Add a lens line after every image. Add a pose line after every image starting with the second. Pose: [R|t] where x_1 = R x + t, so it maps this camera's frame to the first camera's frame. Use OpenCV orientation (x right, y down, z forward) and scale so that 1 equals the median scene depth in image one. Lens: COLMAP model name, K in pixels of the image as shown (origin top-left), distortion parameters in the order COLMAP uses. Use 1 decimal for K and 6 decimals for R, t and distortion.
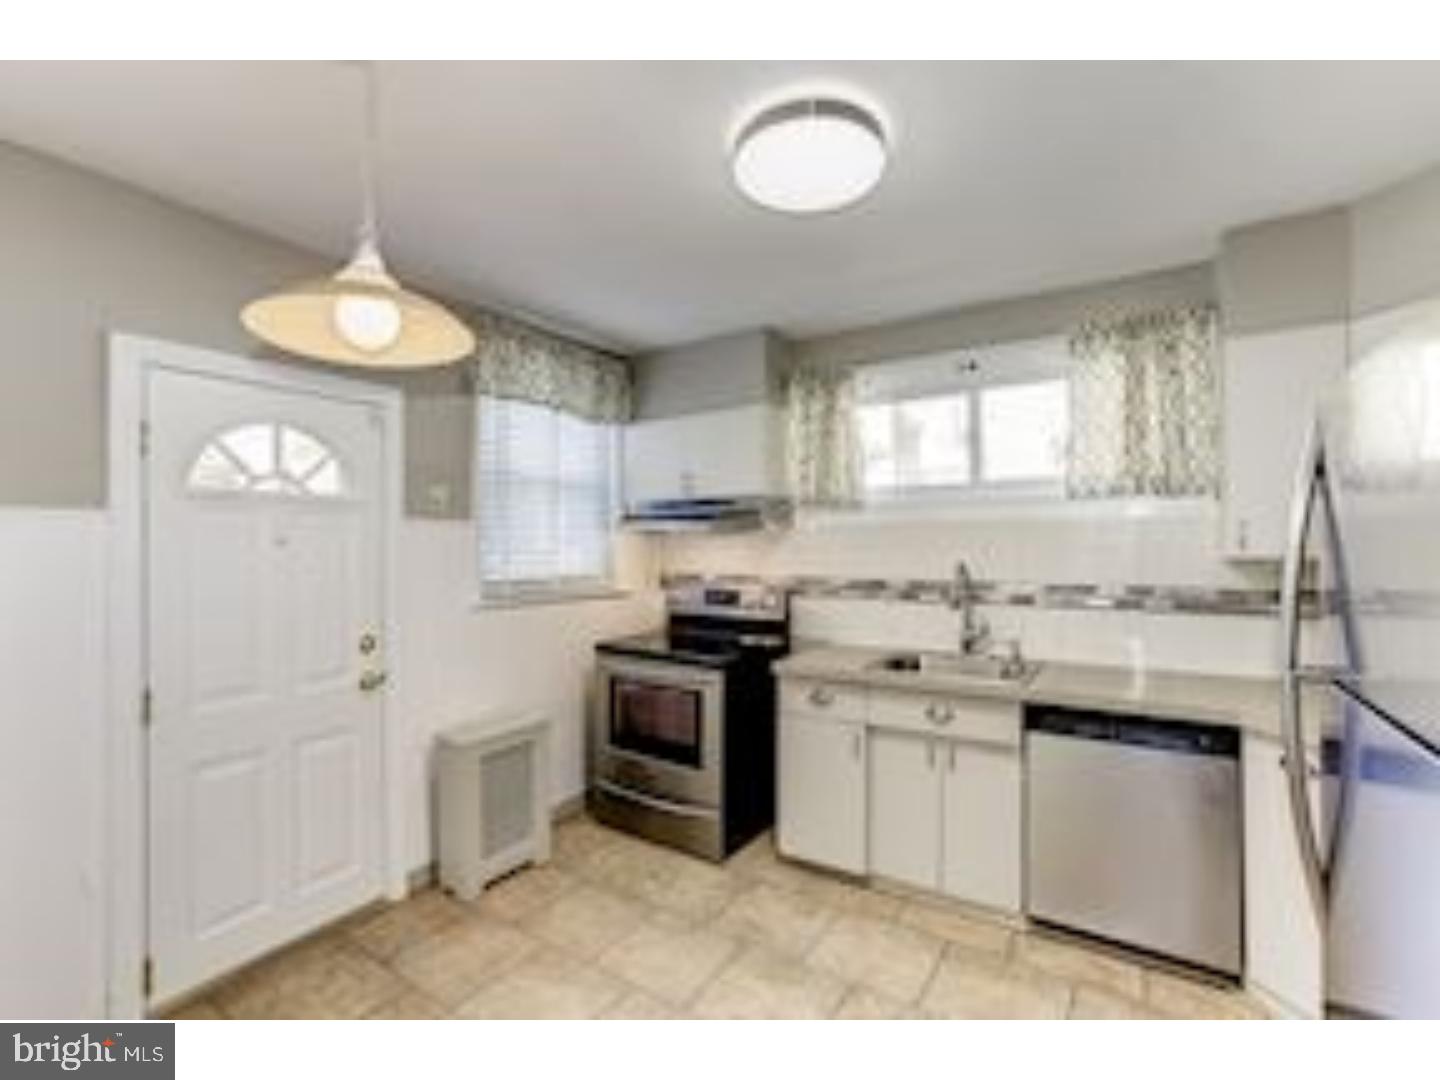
lens RADIAL K [[649.5, 0, 720.0], [0, 649.5, 540.0], [0, 0, 1]] dist [0.000793, 0.000134]
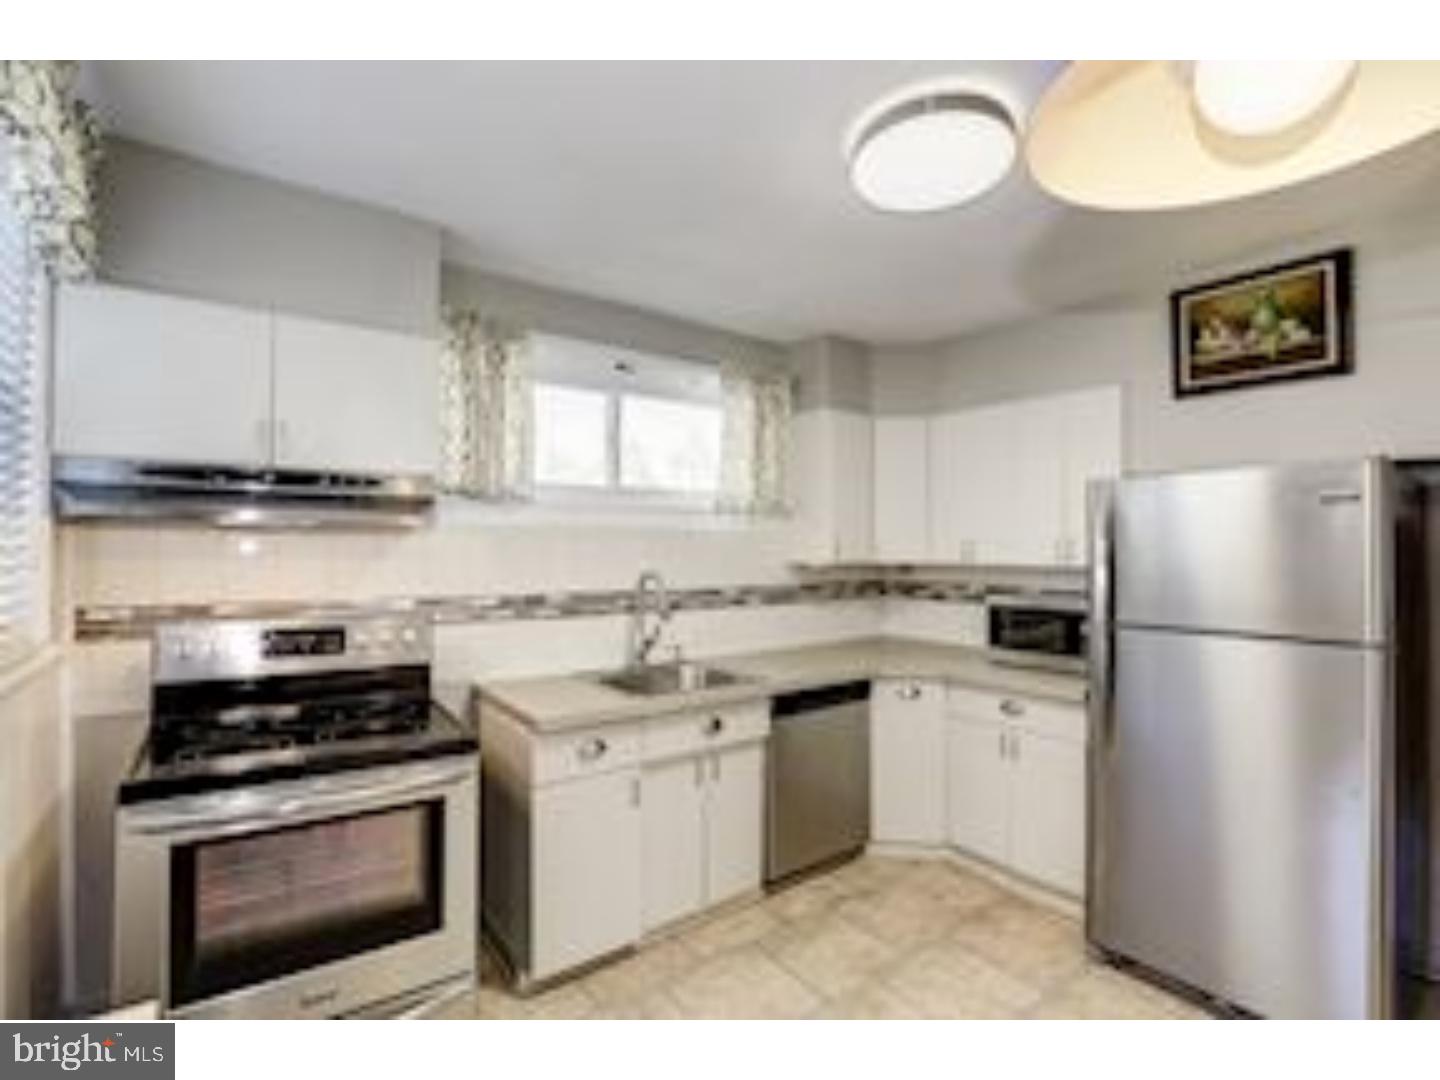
lens RADIAL K [[653.5, 0, 720.0], [0, 653.5, 540.0], [0, 0, 1]] dist [-0.030386, 0.000001]
pose [[0.356509, 0.018949, 0.934100, -0.471843], [-0.016443, 0.999767, -0.014006, 0.000354], [-0.934147, -0.010366, 0.356737, 0.524287]]
